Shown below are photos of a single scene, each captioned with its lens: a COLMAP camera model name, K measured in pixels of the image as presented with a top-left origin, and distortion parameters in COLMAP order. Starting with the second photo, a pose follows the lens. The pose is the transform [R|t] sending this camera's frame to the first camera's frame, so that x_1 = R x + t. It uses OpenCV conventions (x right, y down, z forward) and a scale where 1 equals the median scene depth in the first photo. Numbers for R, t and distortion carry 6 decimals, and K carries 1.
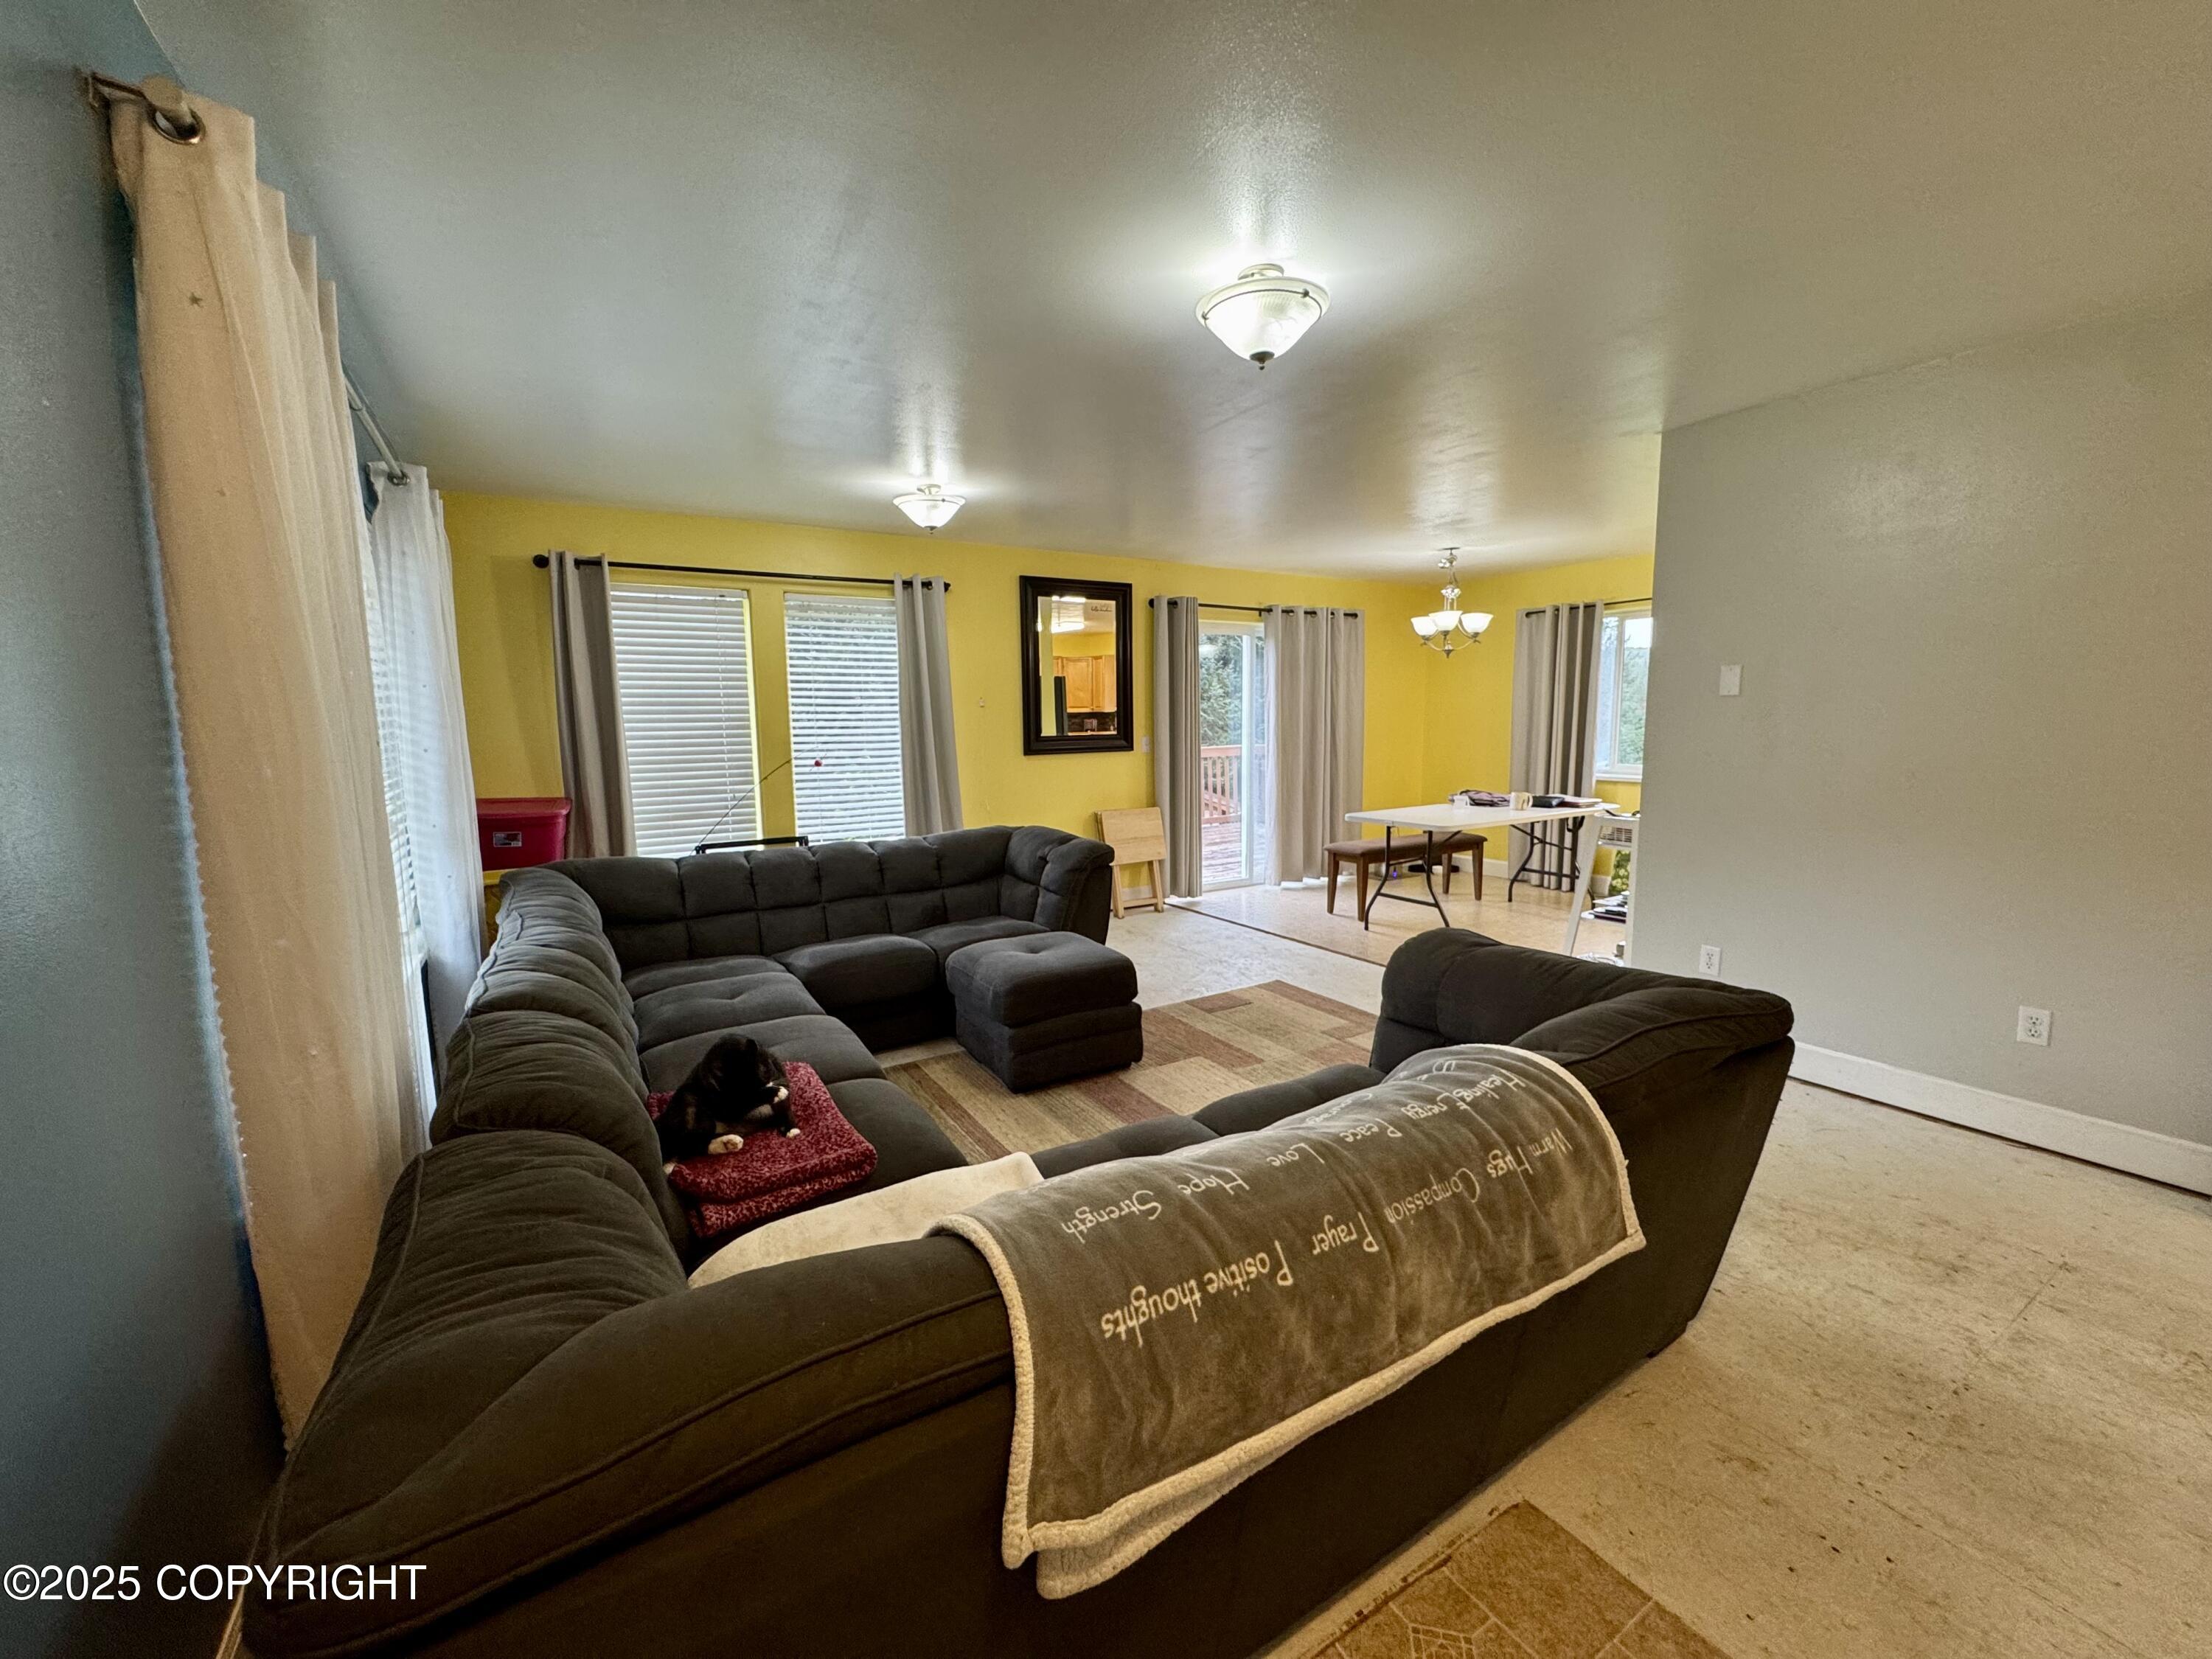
lens RADIAL K [[896.7, 0, 1108.2], [0, 896.7, 842.6], [0, 0, 1]] dist [0.004624, 0.001015]
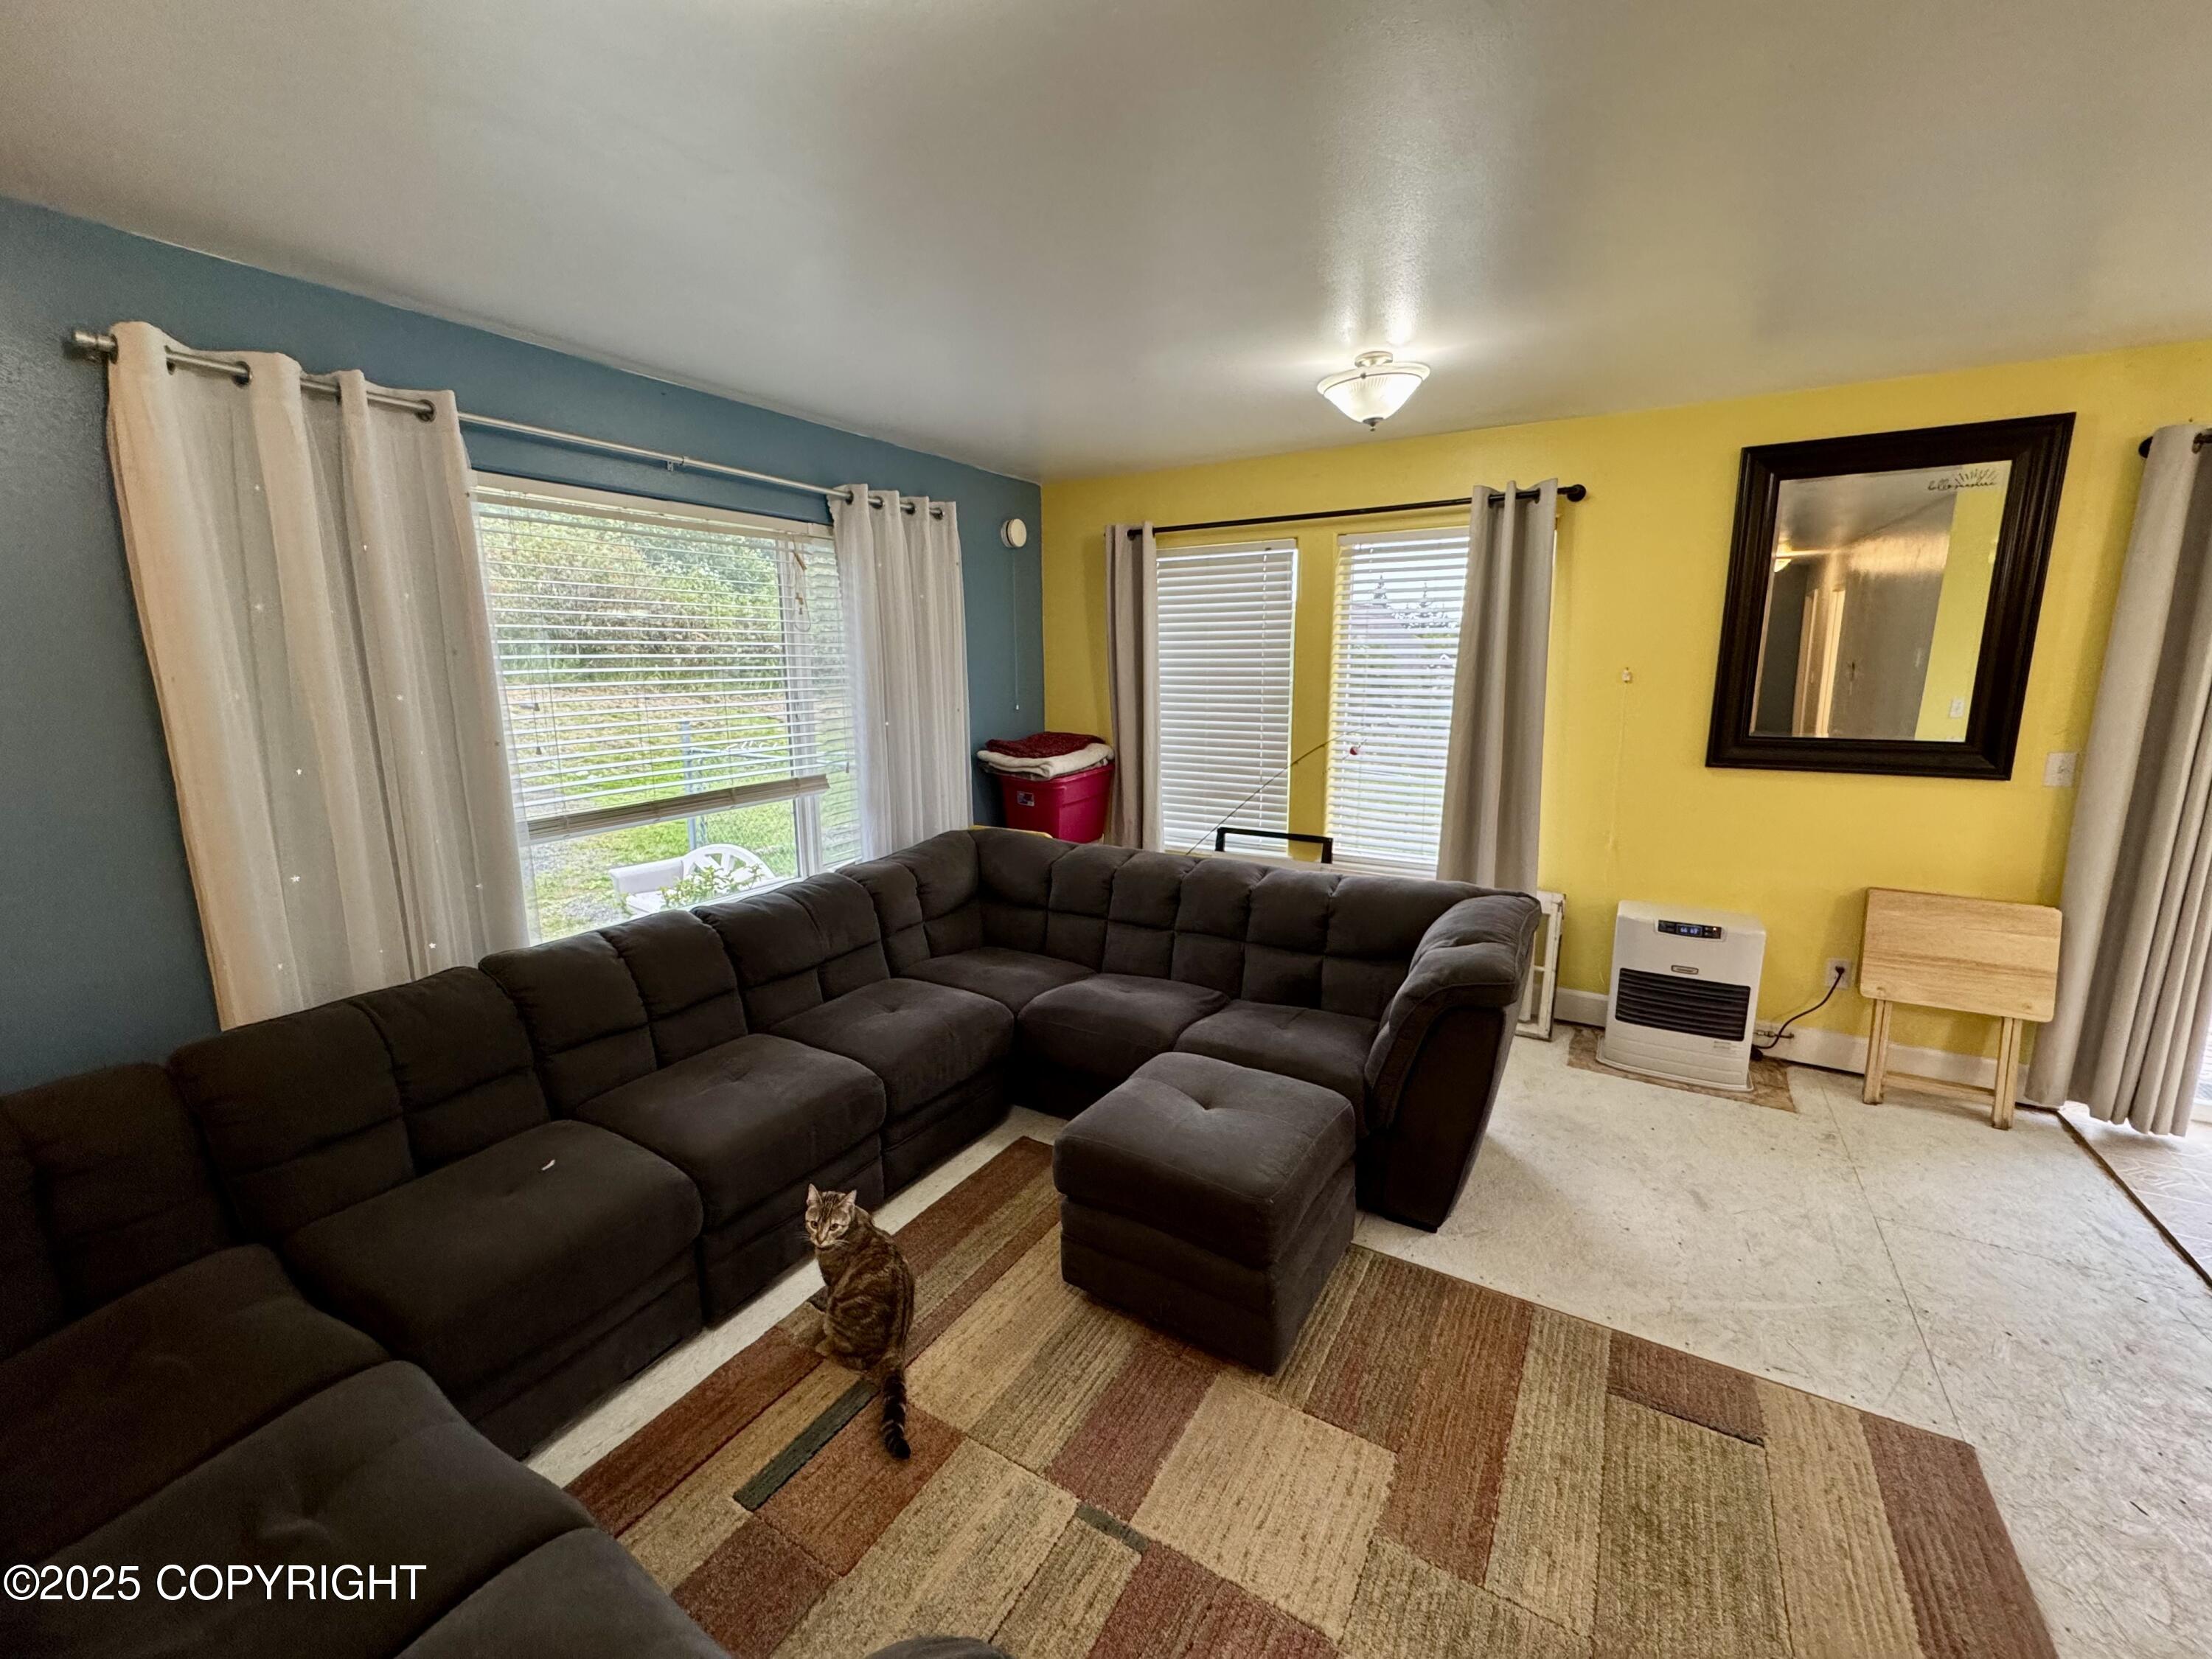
lens RADIAL K [[896.7, 0, 1110.7], [0, 896.7, 830.1], [0, 0, 1]] dist [0.004624, 0.001015]
pose [[0.455223, 0.183156, -0.871335, 0.312883], [-0.121157, 0.982254, 0.143173, -0.117808], [0.882096, 0.040393, 0.469336, 0.485980]]
